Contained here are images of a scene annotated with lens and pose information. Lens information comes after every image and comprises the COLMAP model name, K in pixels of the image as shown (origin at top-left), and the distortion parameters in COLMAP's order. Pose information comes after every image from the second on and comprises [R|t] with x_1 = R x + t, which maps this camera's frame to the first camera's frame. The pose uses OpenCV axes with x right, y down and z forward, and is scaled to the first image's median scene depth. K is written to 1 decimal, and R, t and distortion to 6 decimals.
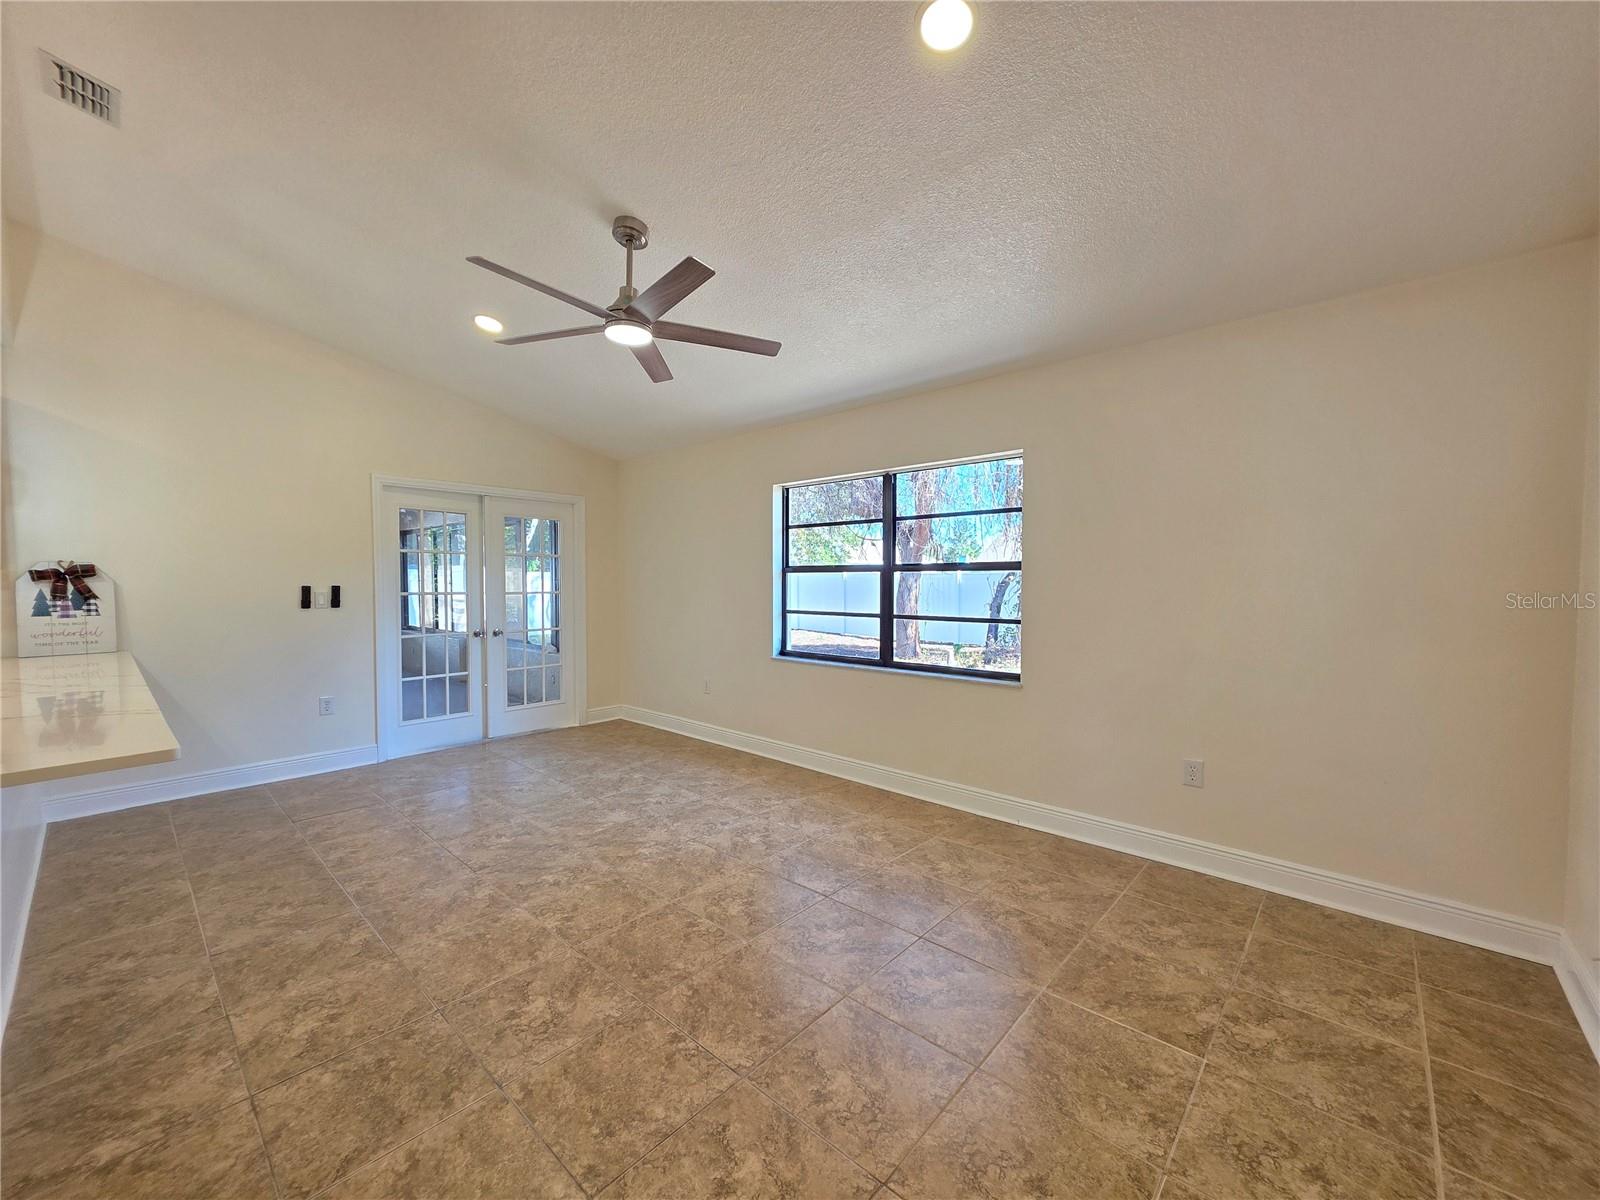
lens RADIAL K [[635.6, 0, 802.6], [0, 635.6, 601.7], [0, 0, 1]] dist [-0.004869, 0.000441]
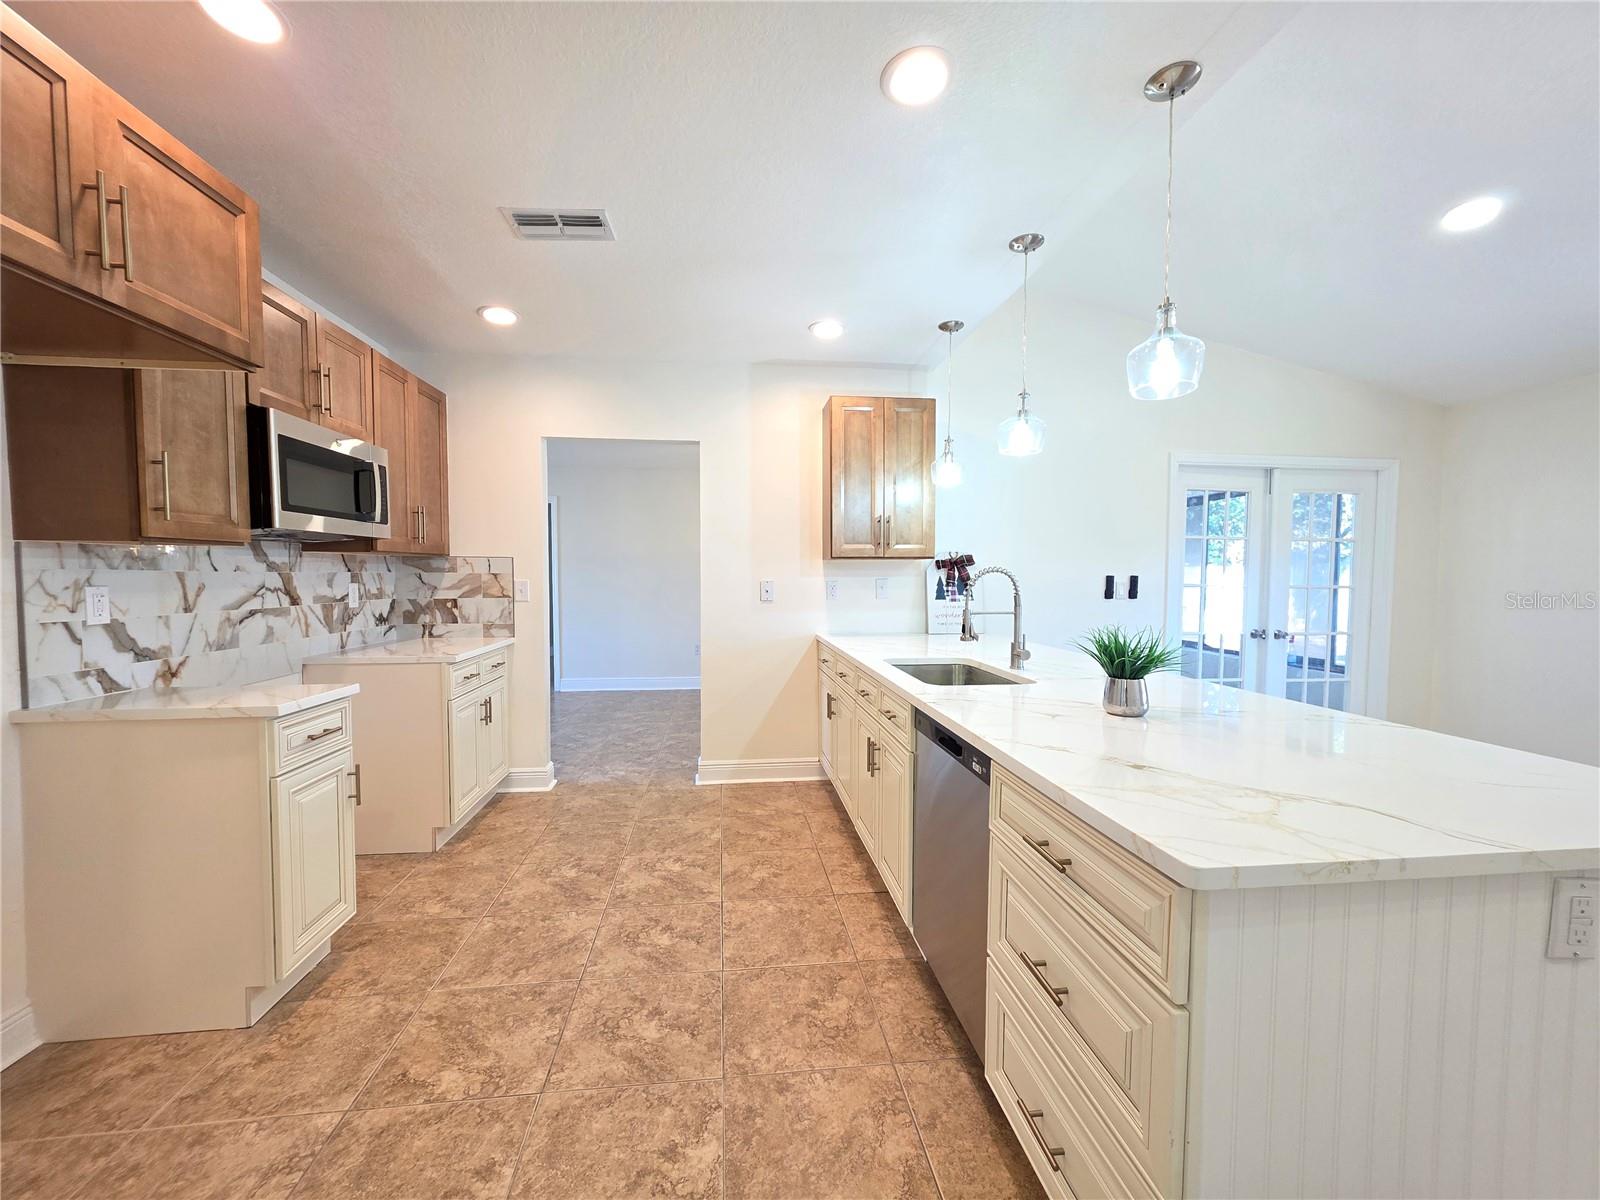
lens RADIAL K [[641.3, 0, 790.8], [0, 641.3, 604.6], [0, 0, 1]] dist [0.002779, -0.000387]
pose [[0.744372, 0.035031, -0.666845, -0.604341], [-0.027564, 0.999384, 0.021731, 0.014069], [0.667196, 0.002205, 0.744879, -0.065574]]
